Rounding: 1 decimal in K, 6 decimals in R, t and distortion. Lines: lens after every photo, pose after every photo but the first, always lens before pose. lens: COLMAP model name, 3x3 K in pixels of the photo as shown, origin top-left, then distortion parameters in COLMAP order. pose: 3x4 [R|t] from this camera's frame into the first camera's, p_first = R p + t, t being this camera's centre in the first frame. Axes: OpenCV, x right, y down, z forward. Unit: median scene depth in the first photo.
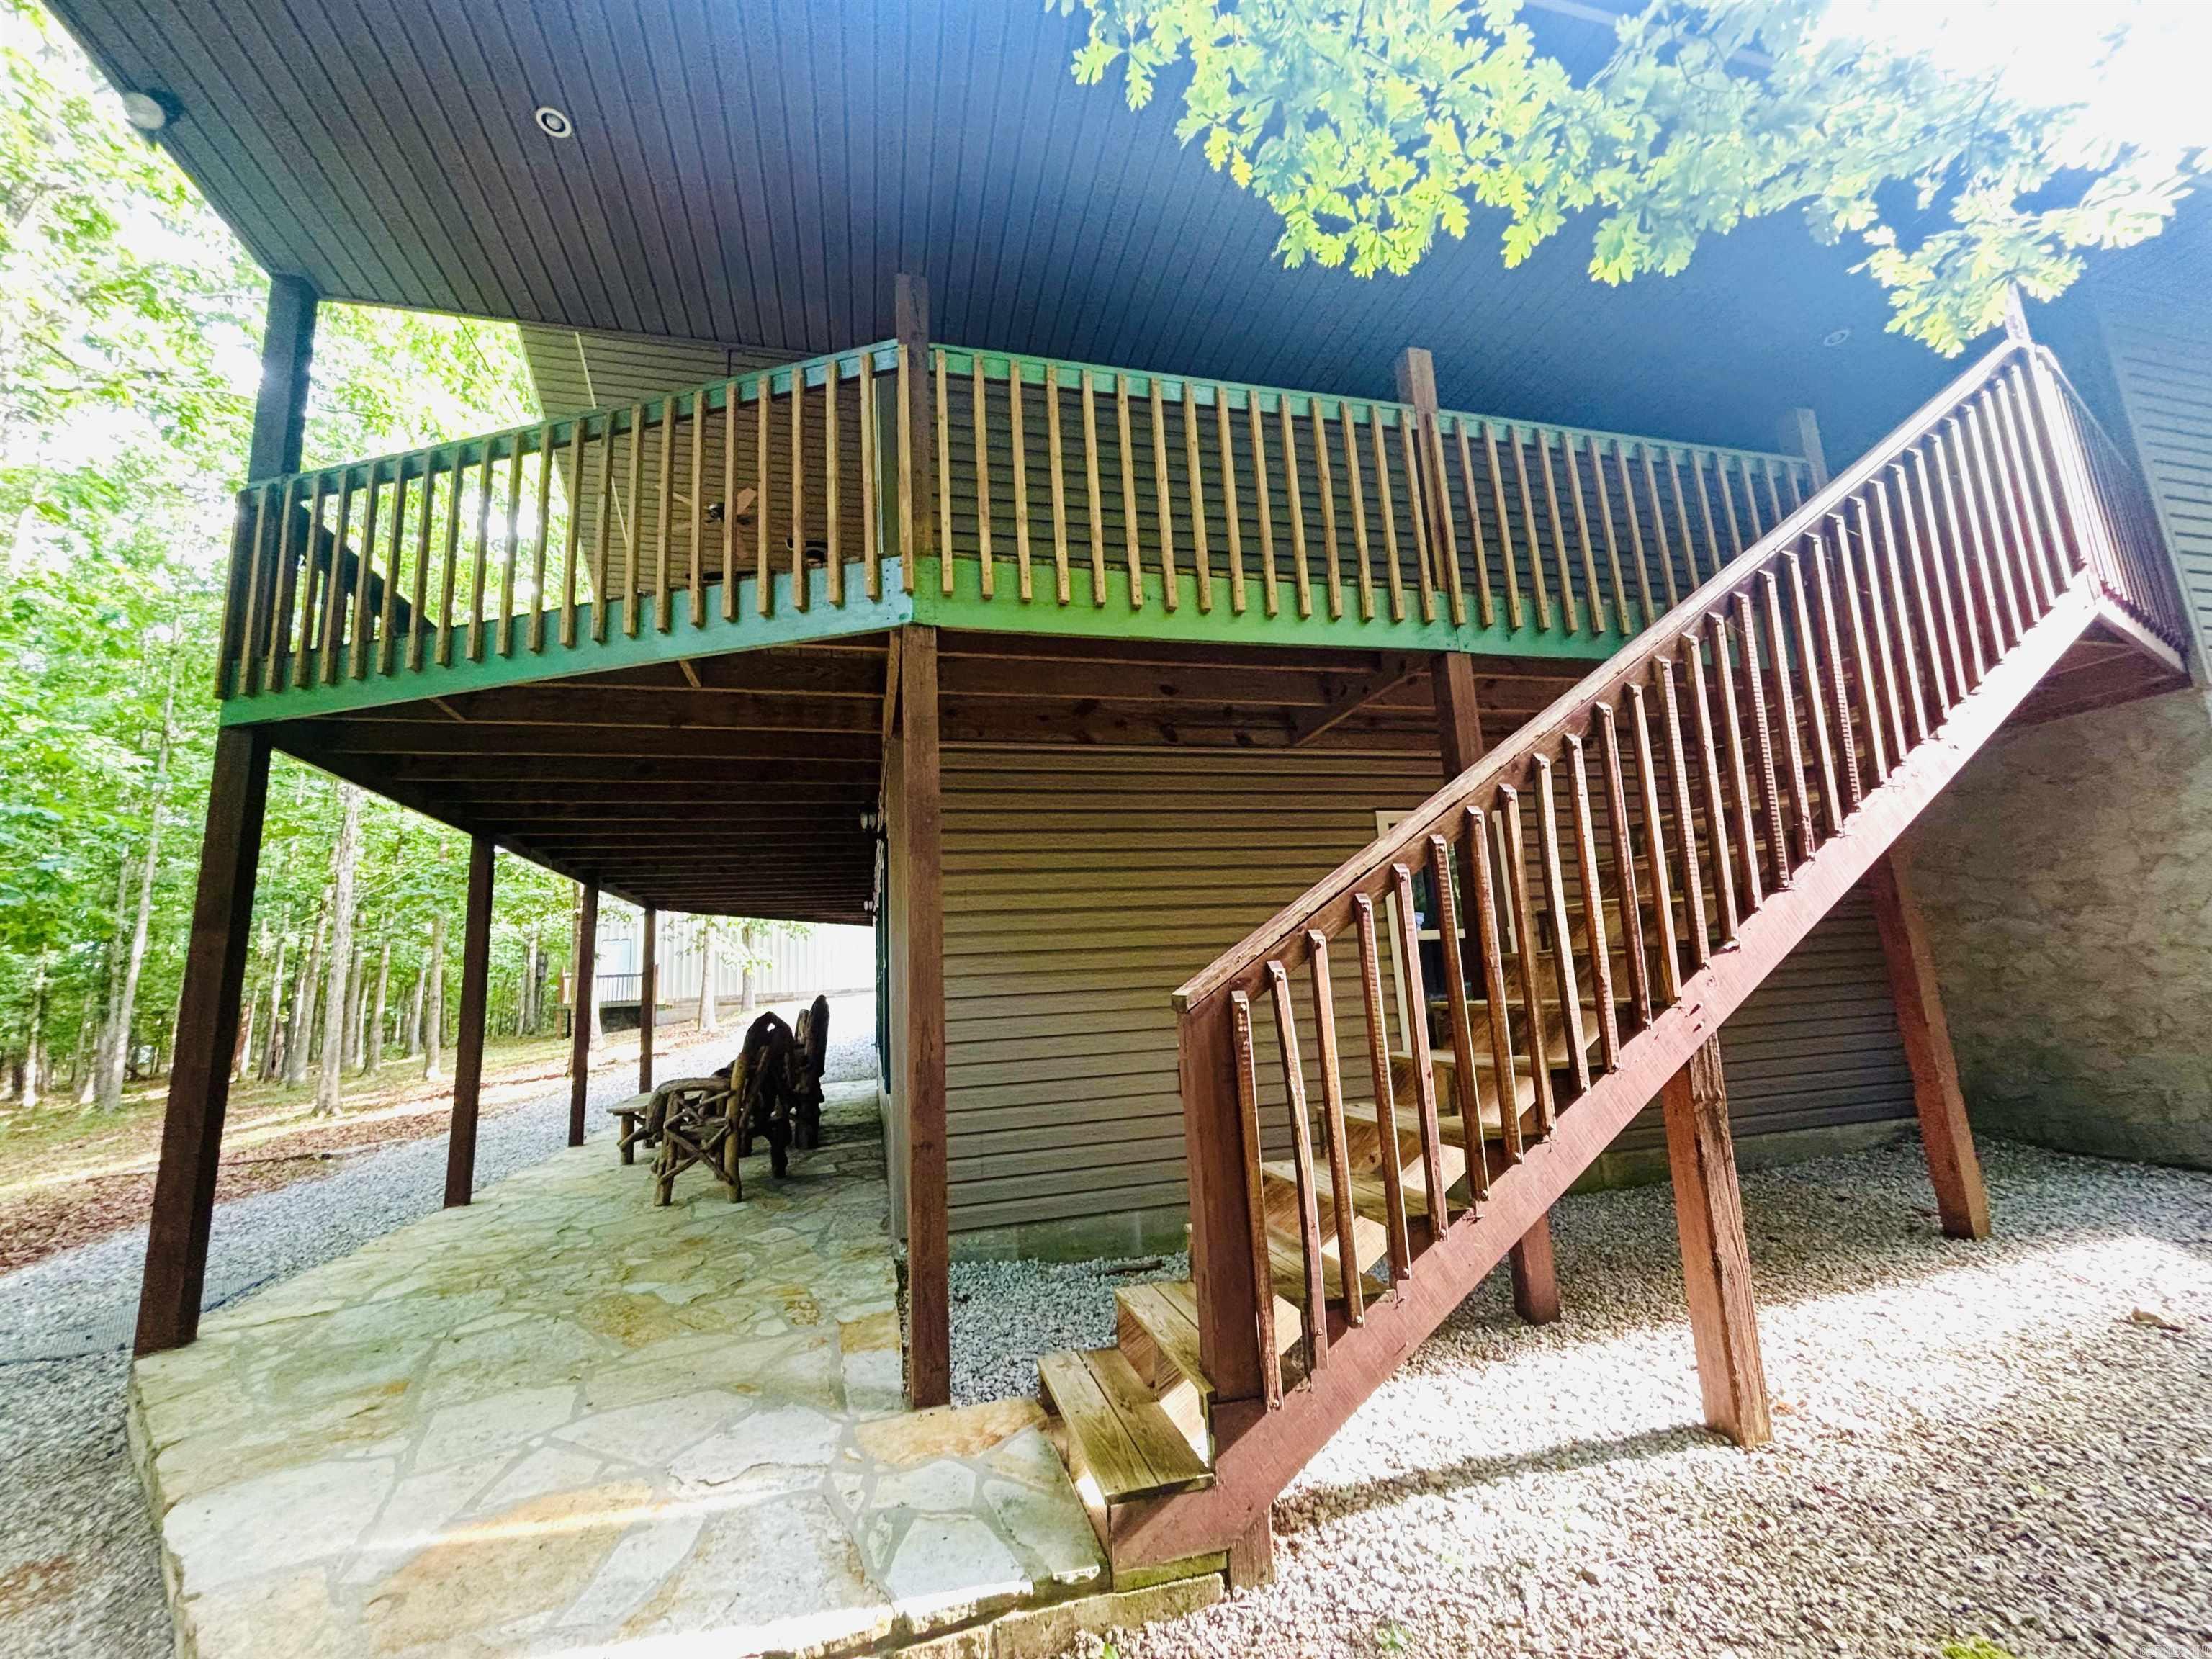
lens RADIAL K [[876.8, 0, 1106.0], [0, 876.8, 829.5], [0, 0, 1]] dist [0.010180, 0.000611]
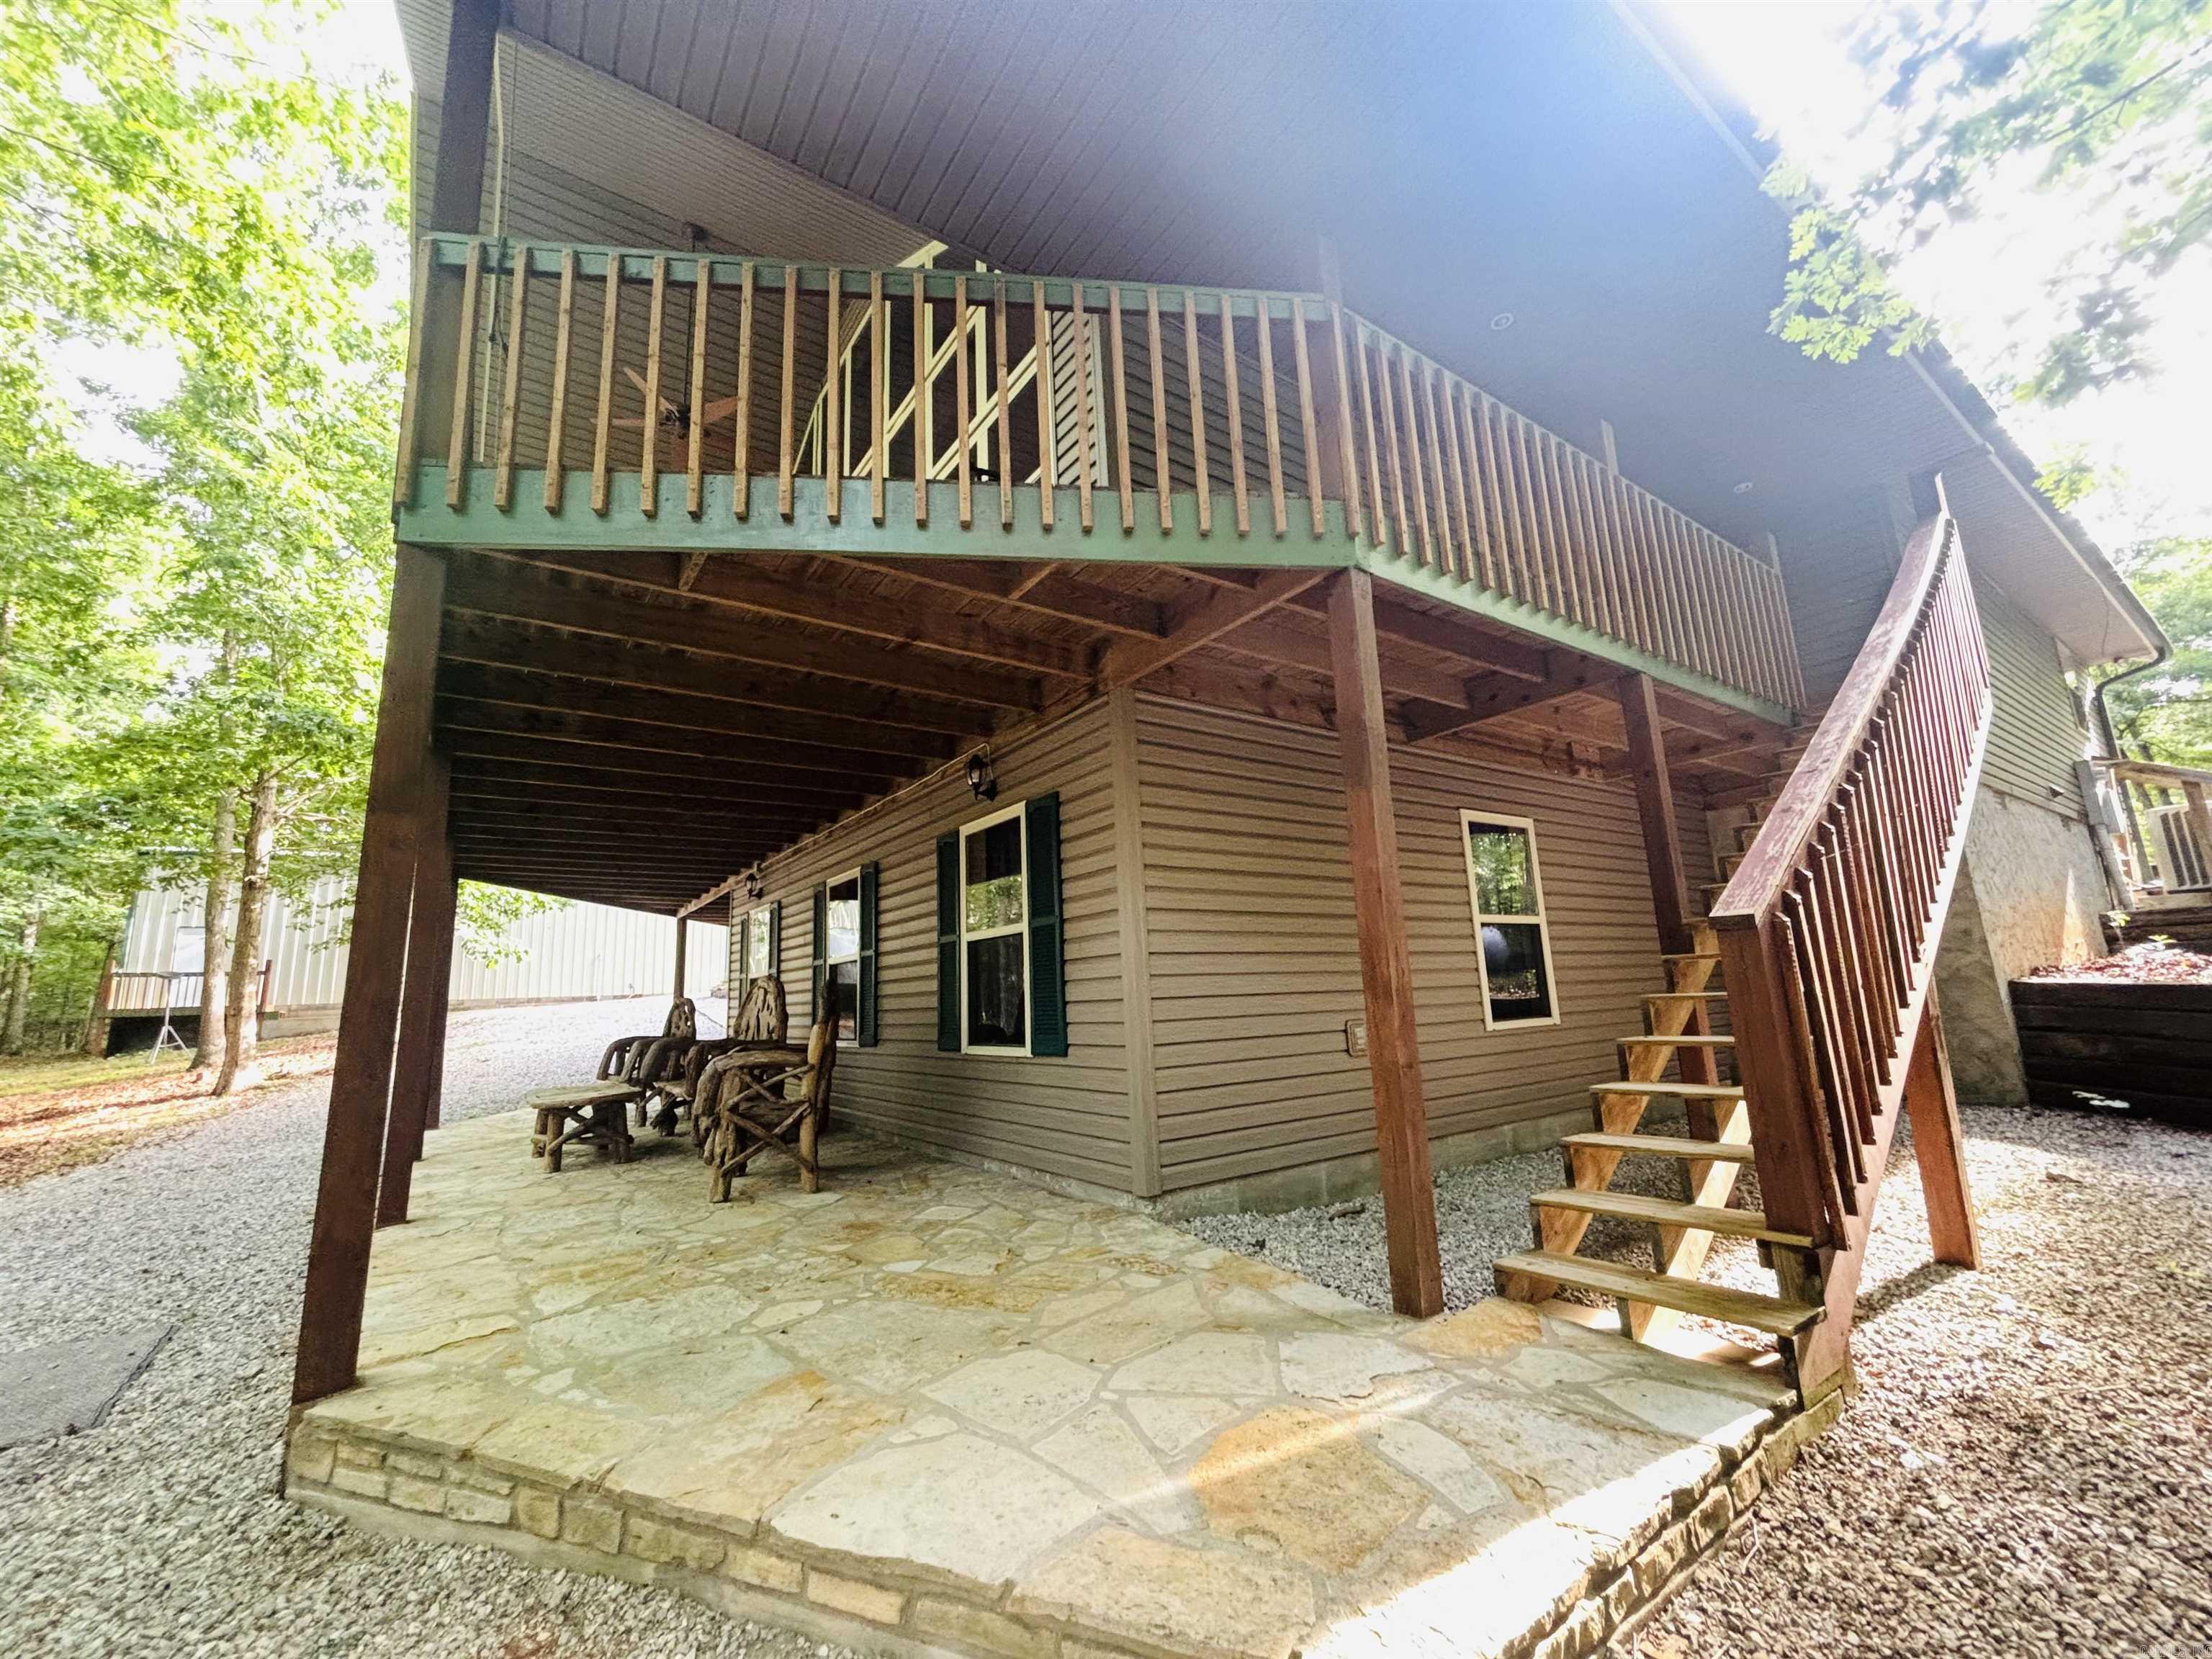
lens RADIAL K [[888.9, 0, 1106.0], [0, 888.9, 829.5], [0, 0, 1]] dist [0.013567, 0.000022]
pose [[0.934919, 0.077811, 0.346224, -0.851943], [-0.071778, 0.996962, -0.030236, 0.125630], [-0.347525, 0.003417, 0.937664, 0.126774]]
